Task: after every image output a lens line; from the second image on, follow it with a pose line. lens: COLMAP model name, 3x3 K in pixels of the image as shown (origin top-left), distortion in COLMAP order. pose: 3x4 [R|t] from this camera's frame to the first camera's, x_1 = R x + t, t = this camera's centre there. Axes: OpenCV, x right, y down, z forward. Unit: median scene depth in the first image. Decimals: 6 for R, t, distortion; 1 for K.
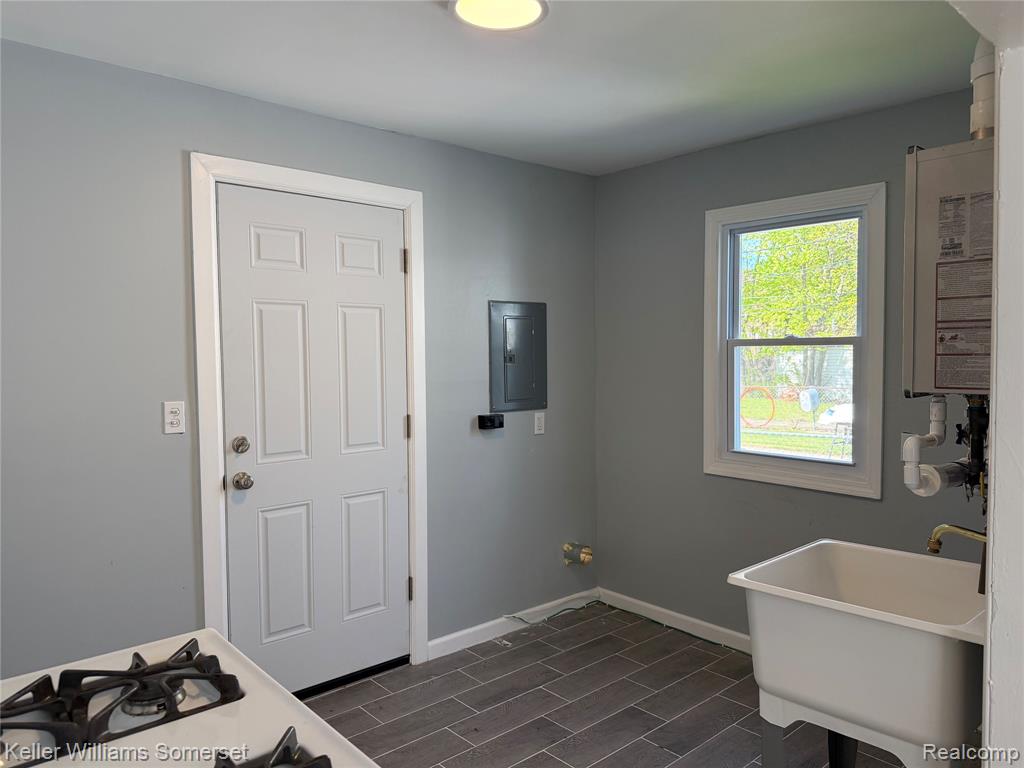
lens RADIAL K [[722.9, 0, 509.3], [0, 722.9, 384.0], [0, 0, 1]] dist [0.056911, -0.058915]
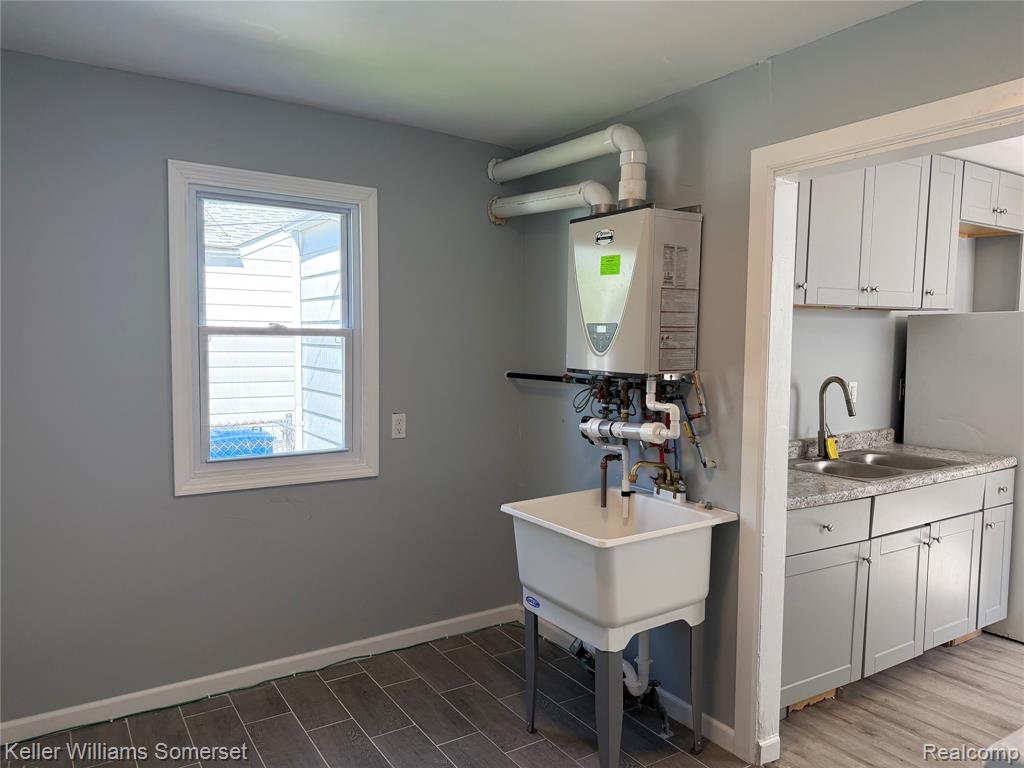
lens RADIAL K [[722.9, 0, 505.4], [0, 722.9, 384.9], [0, 0, 1]] dist [0.056911, -0.058915]
pose [[0.151714, -0.059408, 0.986637, -0.512928], [0.034510, 0.997902, 0.054779, -0.032338], [-0.987822, 0.025738, 0.153446, 0.599091]]
